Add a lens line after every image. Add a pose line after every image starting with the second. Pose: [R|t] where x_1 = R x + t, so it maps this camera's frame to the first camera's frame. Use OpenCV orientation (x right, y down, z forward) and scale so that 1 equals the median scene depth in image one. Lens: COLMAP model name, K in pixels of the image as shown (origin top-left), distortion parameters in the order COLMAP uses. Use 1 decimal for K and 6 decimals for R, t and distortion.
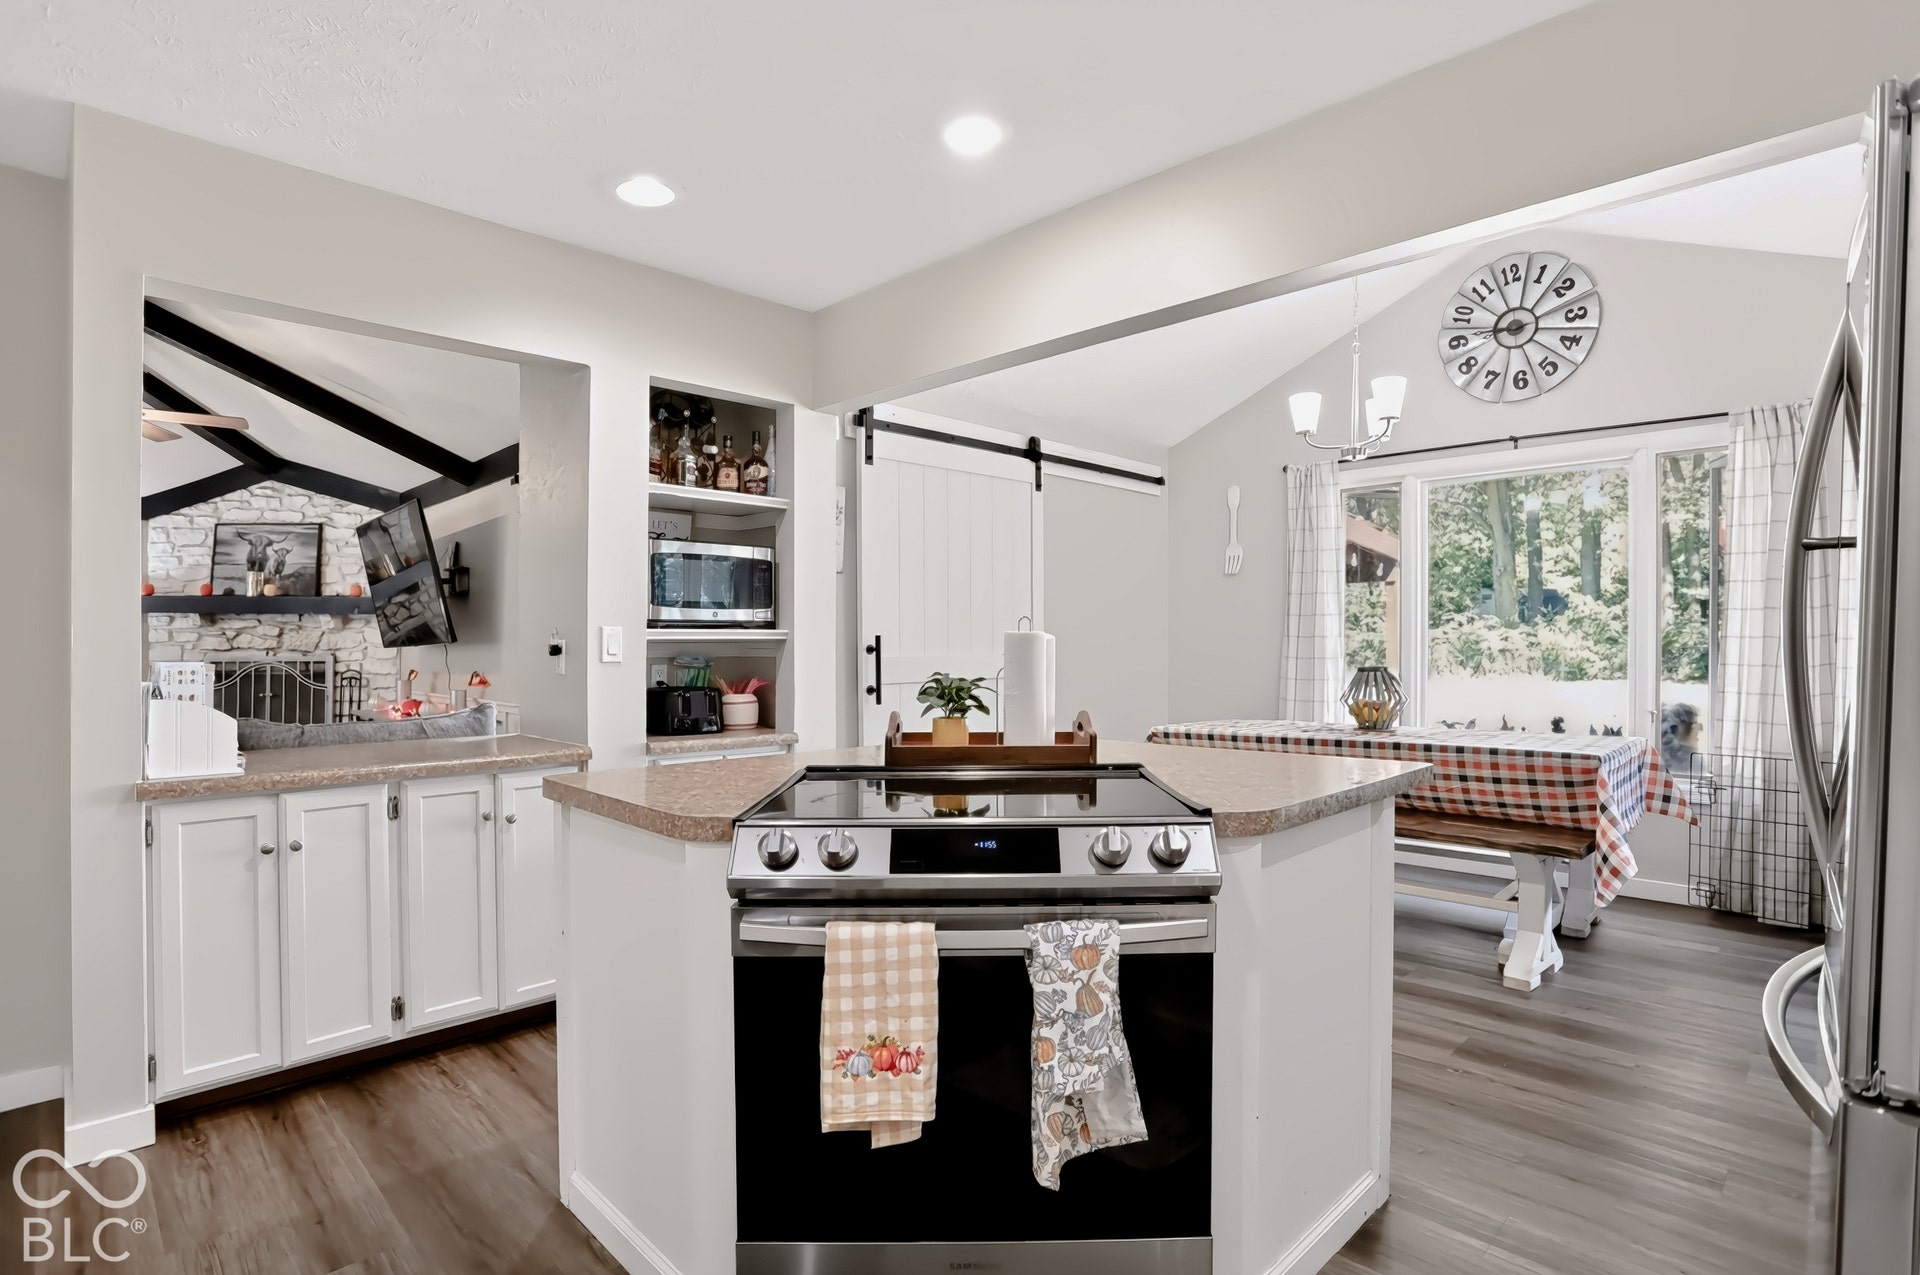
lens RADIAL K [[954.7, 0, 972.2], [0, 954.7, 635.8], [0, 0, 1]] dist [-0.077466, 0.040542]
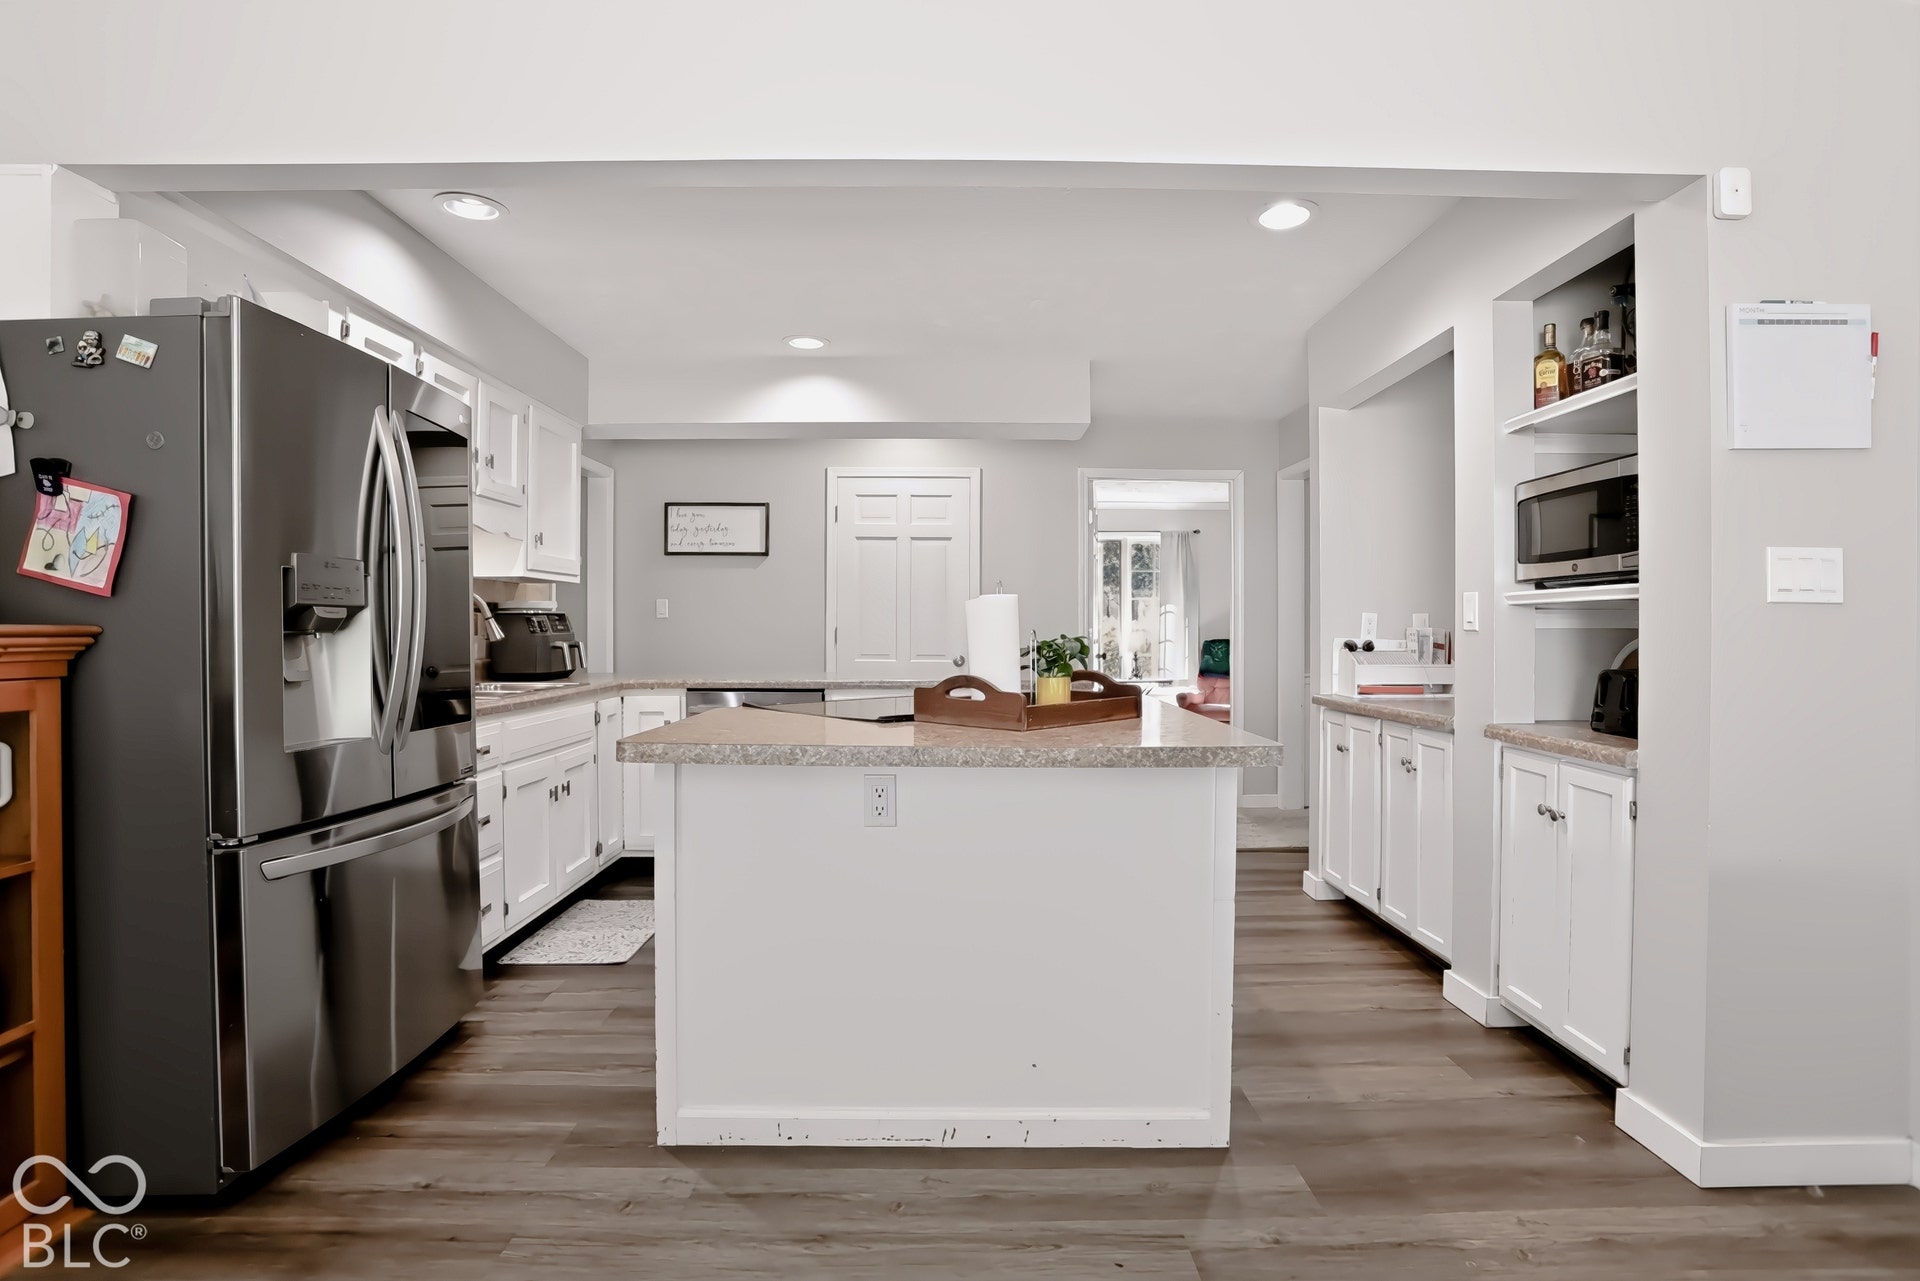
lens RADIAL K [[971.3, 0, 960.0], [0, 971.3, 640.5], [0, 0, 1]] dist [-0.079140, 0.037148]
pose [[-0.699597, 0.009727, -0.714472, 0.420659], [0.004706, 0.999948, 0.009005, 0.018001], [0.714522, 0.002938, -0.699607, 0.858725]]
